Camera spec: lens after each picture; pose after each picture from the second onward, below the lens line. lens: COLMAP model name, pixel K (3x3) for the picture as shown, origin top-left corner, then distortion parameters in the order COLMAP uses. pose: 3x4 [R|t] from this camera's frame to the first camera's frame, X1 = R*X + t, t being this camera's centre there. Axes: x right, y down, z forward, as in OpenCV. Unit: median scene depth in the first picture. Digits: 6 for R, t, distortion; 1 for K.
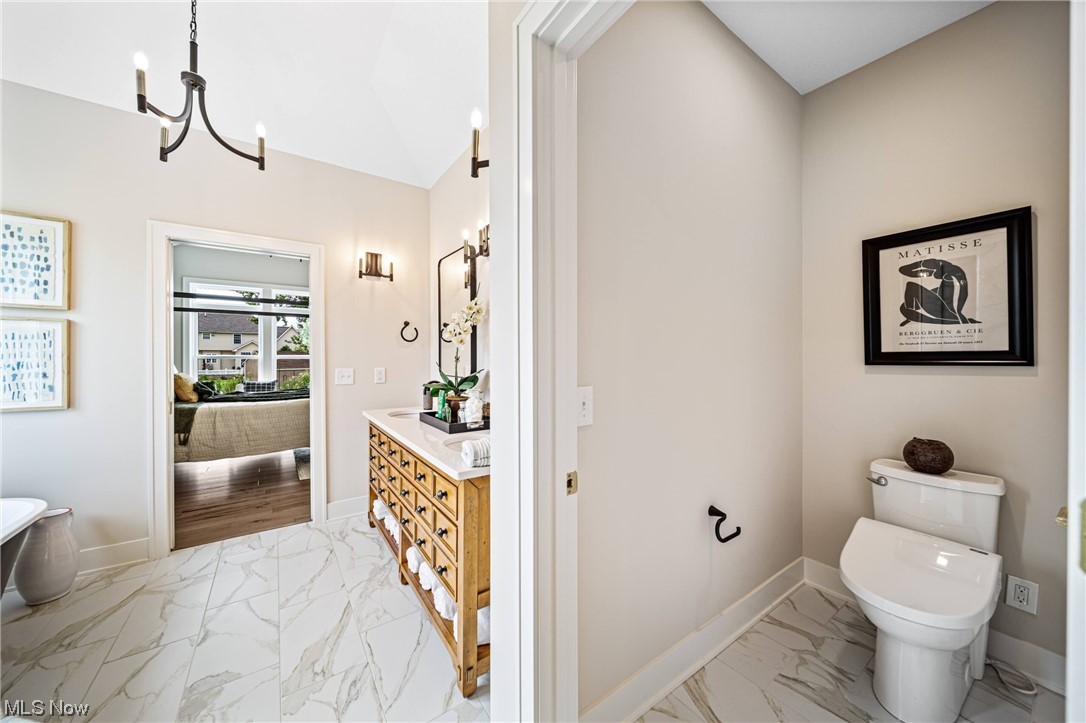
lens RADIAL K [[379.9, 0, 550.2], [0, 379.9, 369.0], [0, 0, 1]] dist [-0.001030, -0.000237]
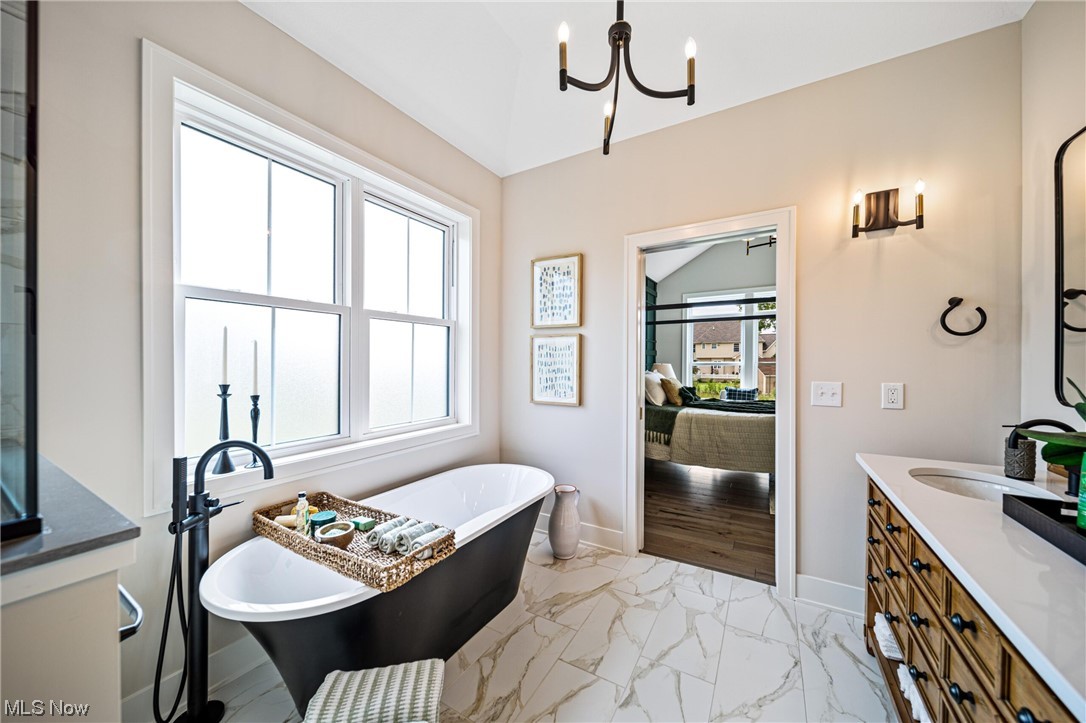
lens RADIAL K [[381.3, 0, 543.0], [0, 381.3, 361.5], [0, 0, 1]] dist [0.000105, -0.000045]
pose [[0.395048, -0.004622, -0.918649, -0.130237], [-0.029189, 0.999419, -0.017581, -0.010956], [0.918197, 0.033760, 0.394683, 0.293556]]
